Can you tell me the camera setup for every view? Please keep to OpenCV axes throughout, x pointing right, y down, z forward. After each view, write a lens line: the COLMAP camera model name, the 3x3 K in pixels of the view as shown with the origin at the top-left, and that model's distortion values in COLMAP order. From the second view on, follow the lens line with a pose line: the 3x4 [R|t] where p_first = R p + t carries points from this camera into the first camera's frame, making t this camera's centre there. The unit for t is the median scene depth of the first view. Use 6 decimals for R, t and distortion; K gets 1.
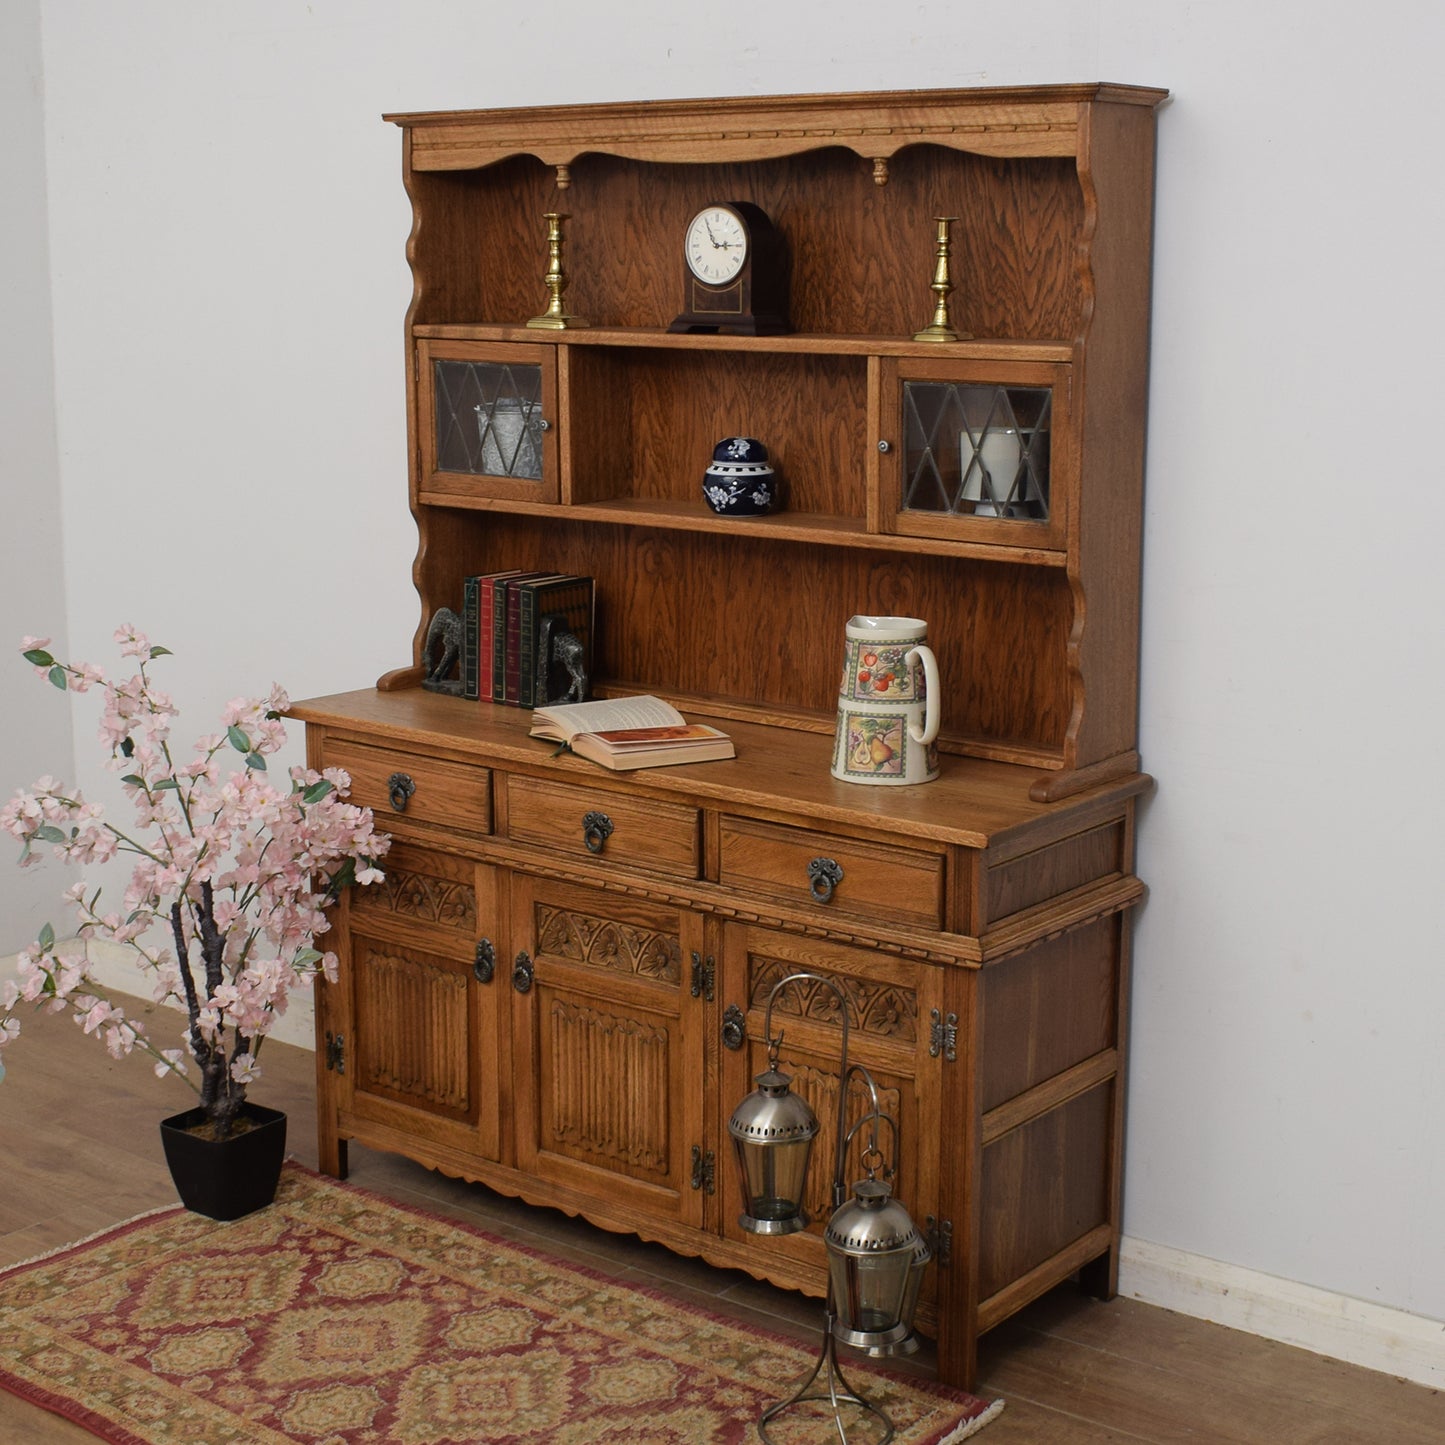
lens RADIAL K [[2399.0, 0, 747.6], [0, 2399.0, 704.8], [0, 0, 1]] dist [-0.087943, -0.036094]
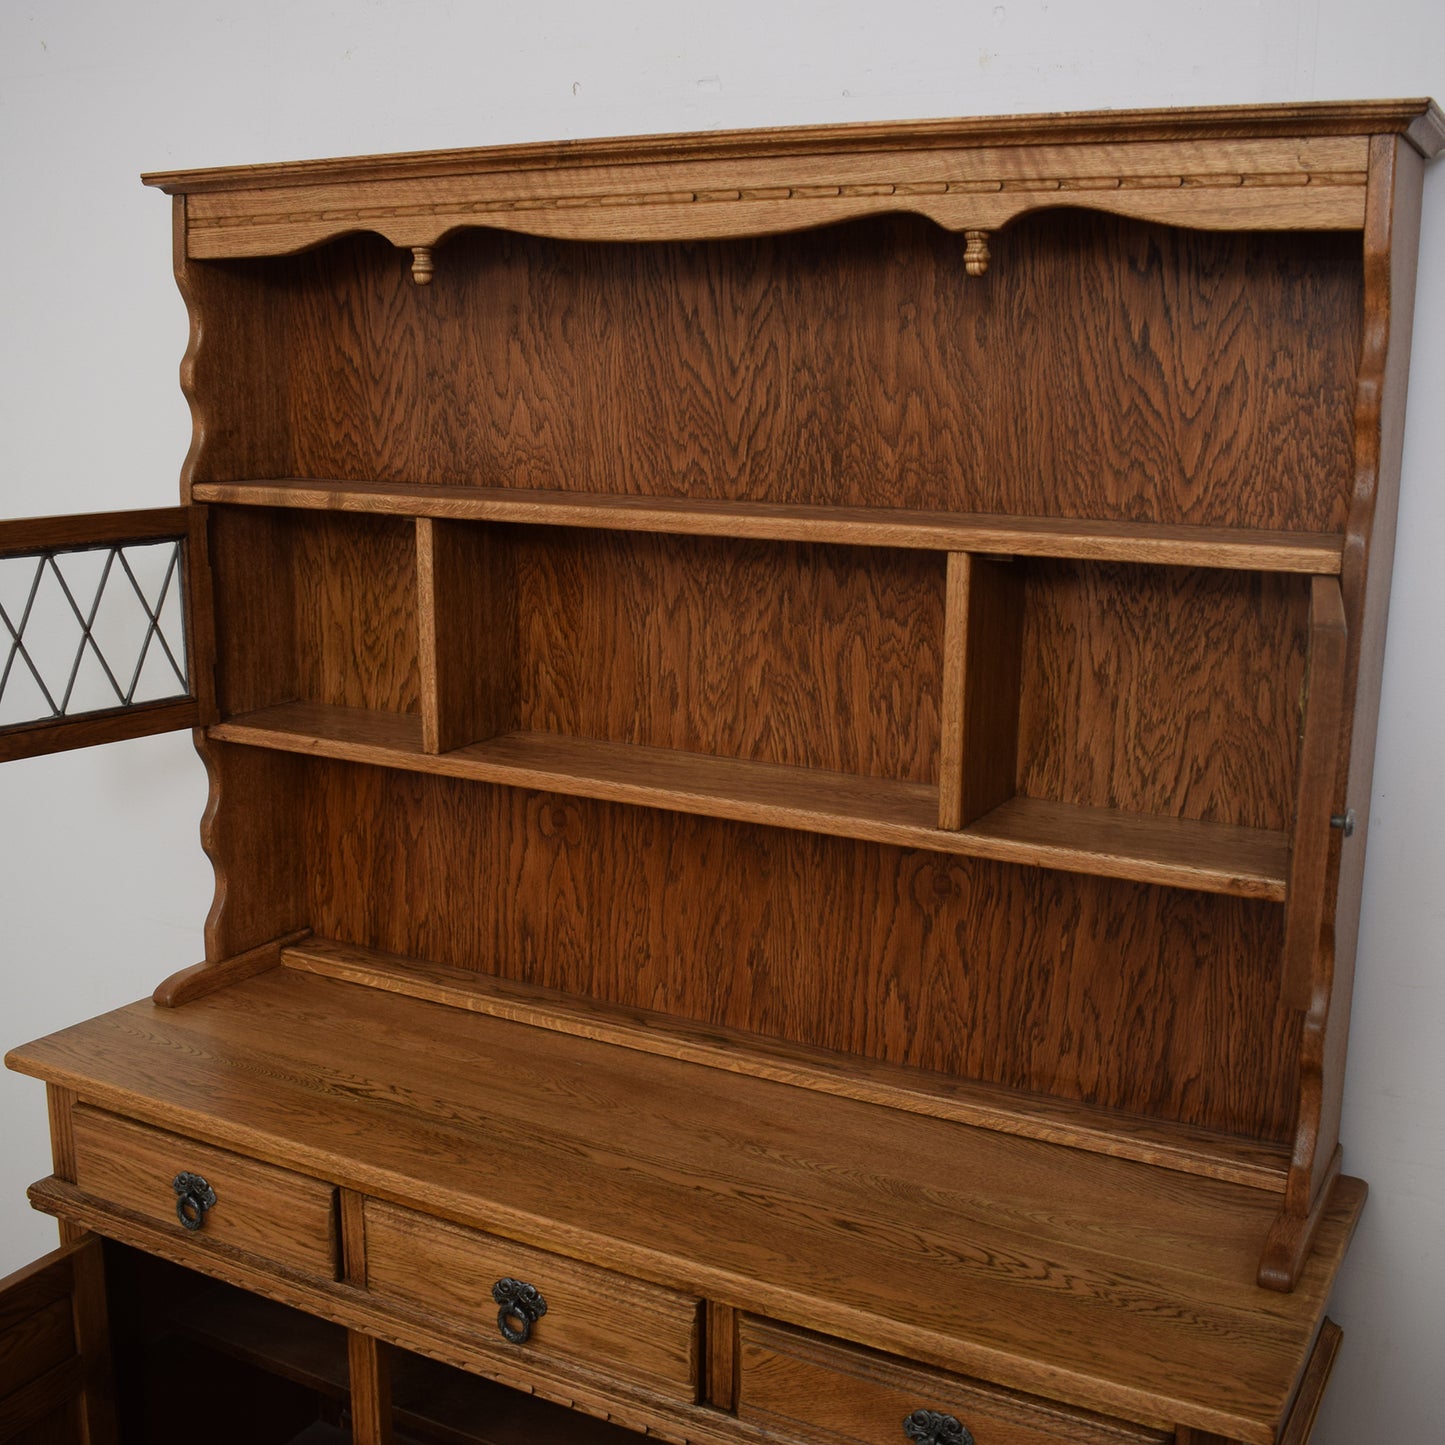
lens RADIAL K [[1690.0, 0, 758.8], [0, 1690.0, 721.9], [0, 0, 1]] dist [-0.097823, 0.013096]
pose [[0.983799, -0.021749, 0.177953, -0.074099], [0.020078, 0.999736, 0.011188, -0.102951], [-0.178149, -0.007434, 0.983975, 0.553485]]
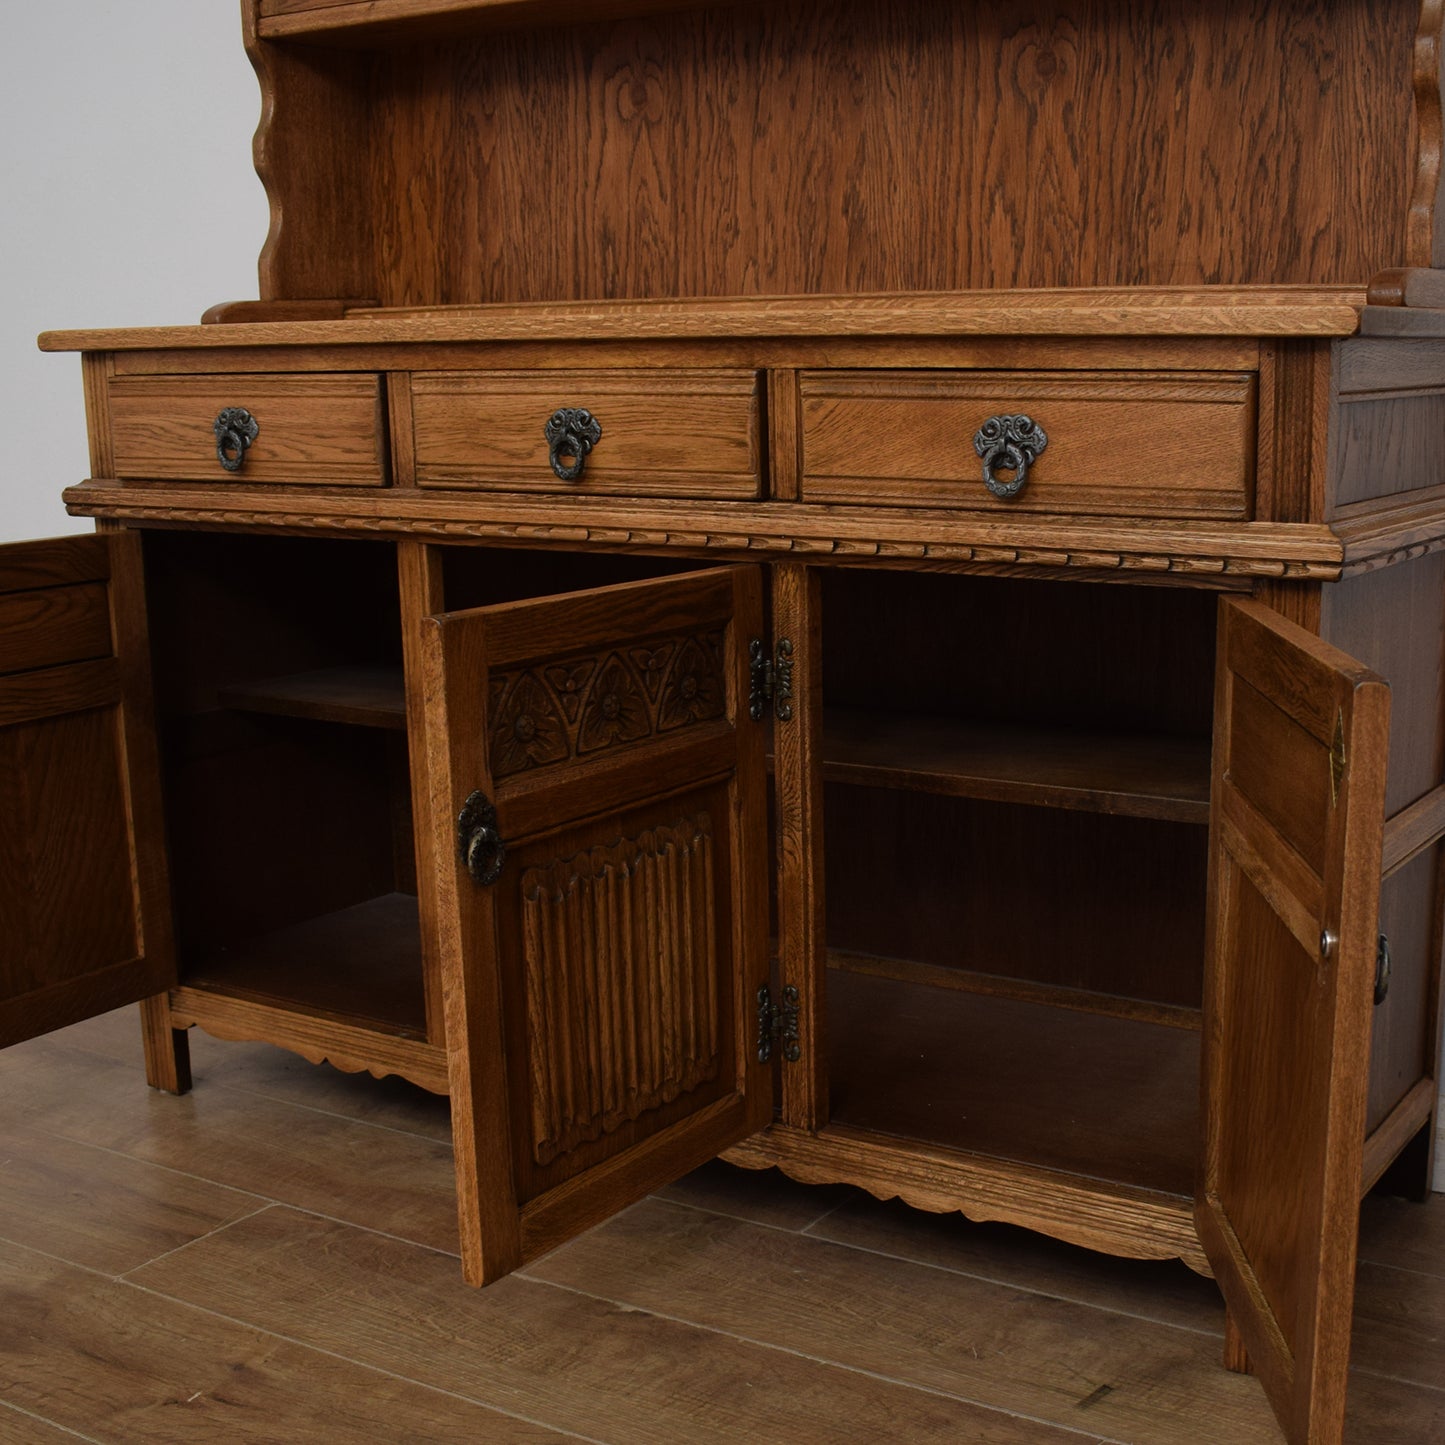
lens RADIAL K [[2030.3, 0, 870.9], [0, 2030.3, 863.5], [0, 0, 1]] dist [-0.099889, 0.017213]
pose [[0.992277, -0.041717, 0.116815, -0.051633], [0.034709, 0.997510, 0.061397, 0.124568], [-0.119085, -0.056868, 0.991254, 0.499252]]
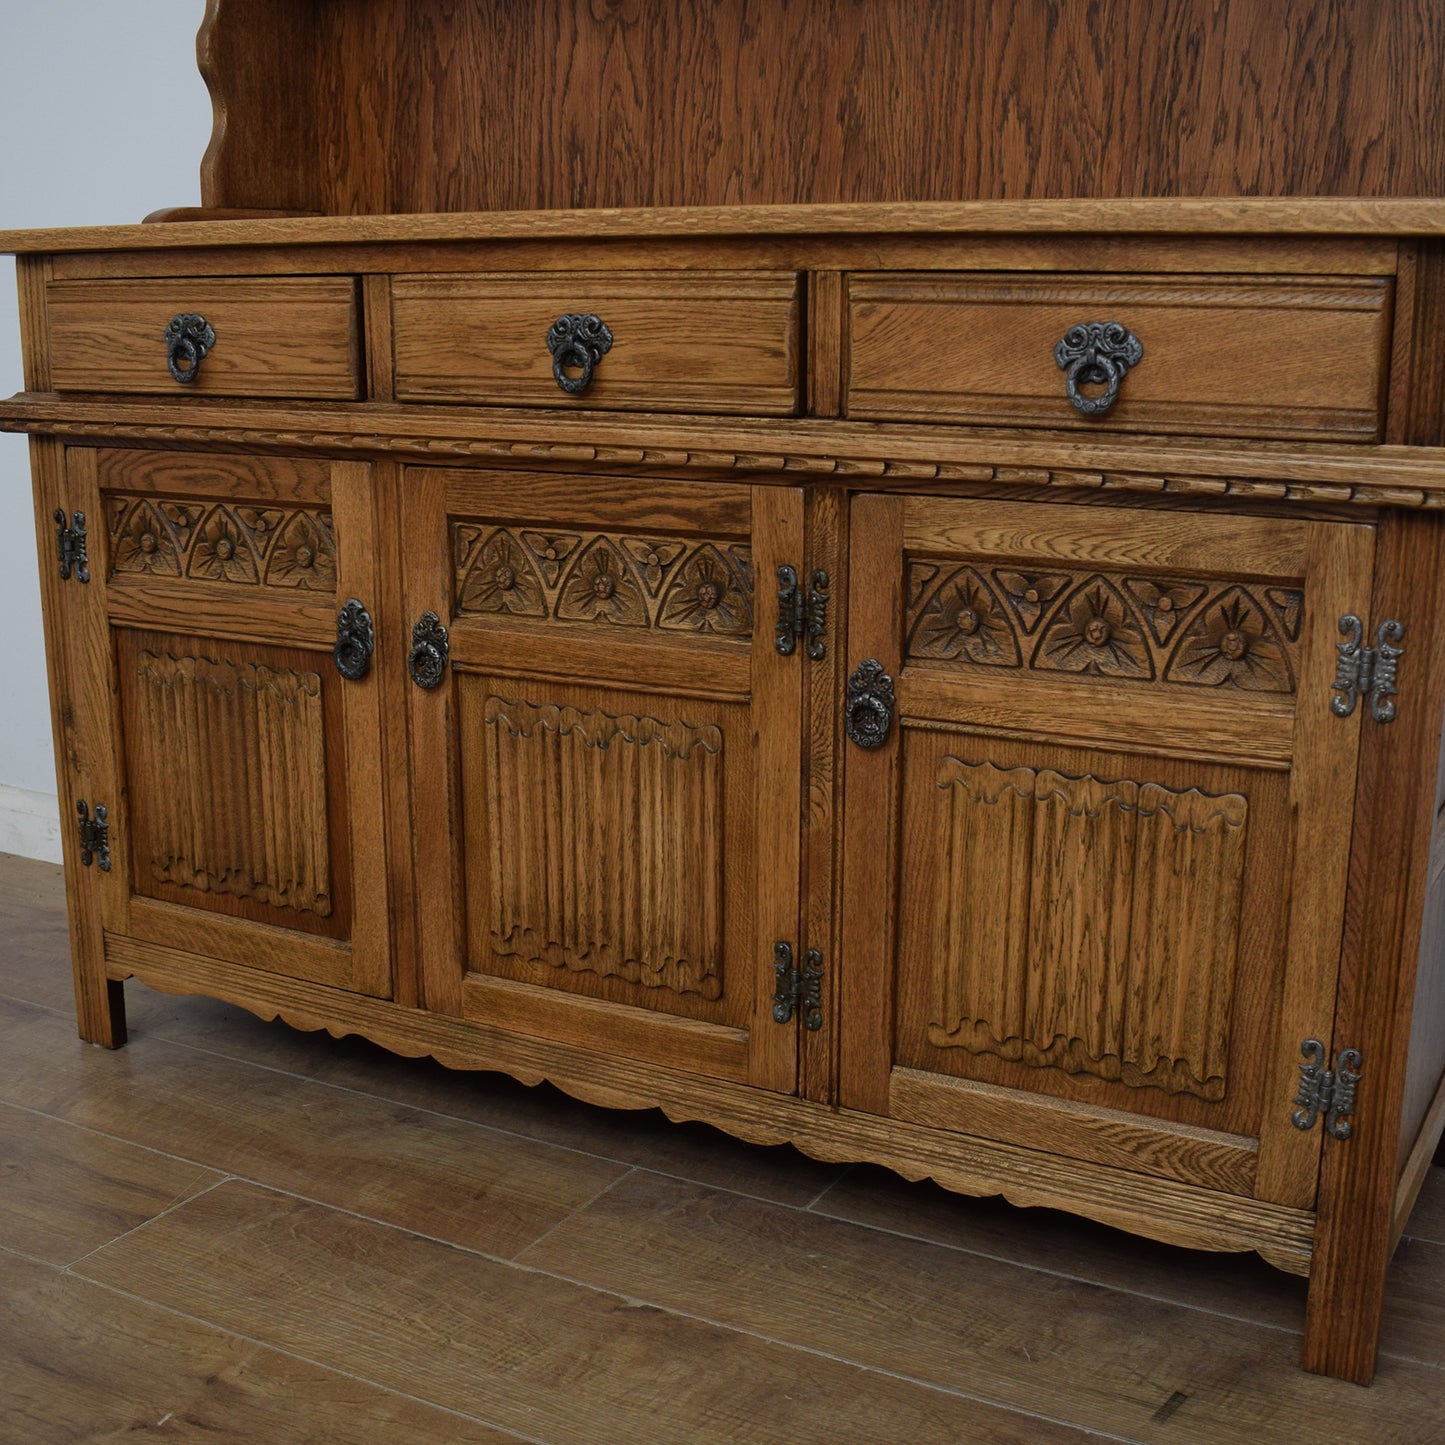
lens RADIAL K [[1844.2, 0, 758.1], [0, 1844.2, 781.1], [0, 0, 1]] dist [-0.096260, 0.008449]
pose [[0.986807, -0.038262, 0.157312, -0.089212], [0.028341, 0.997493, 0.064836, 0.119629], [-0.159398, -0.059522, 0.985418, 0.586781]]
